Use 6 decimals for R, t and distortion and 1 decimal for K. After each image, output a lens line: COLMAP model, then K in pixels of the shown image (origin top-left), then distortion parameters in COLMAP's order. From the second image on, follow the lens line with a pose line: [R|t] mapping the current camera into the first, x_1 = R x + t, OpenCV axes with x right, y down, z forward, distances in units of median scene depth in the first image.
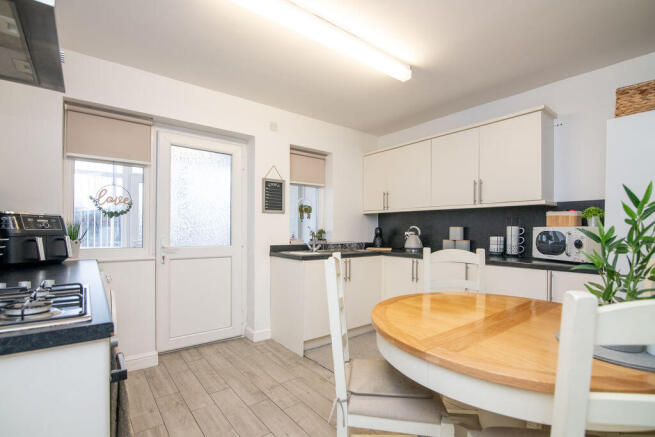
lens RADIAL K [[305.9, 0, 324.4], [0, 305.9, 229.3], [0, 0, 1]] dist [-0.032314, 0.004847]
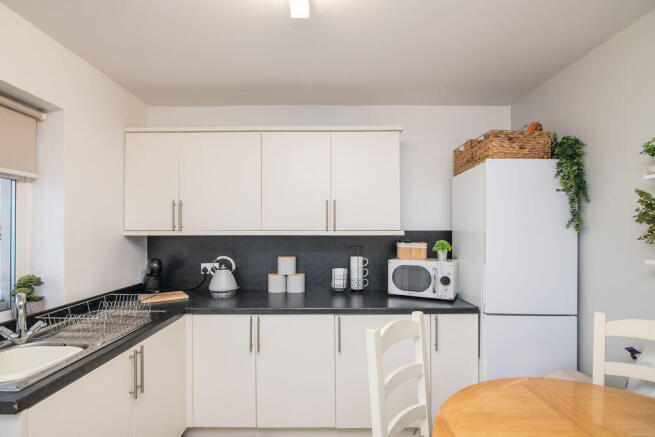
lens RADIAL K [[305.9, 0, 324.4], [0, 305.9, 229.3], [0, 0, 1]] dist [-0.032314, 0.004847]
pose [[0.606356, -0.002063, 0.795190, -0.121932], [0.003554, 0.999994, -0.000116, -0.086147], [-0.795185, 0.002897, 0.606360, 0.531512]]
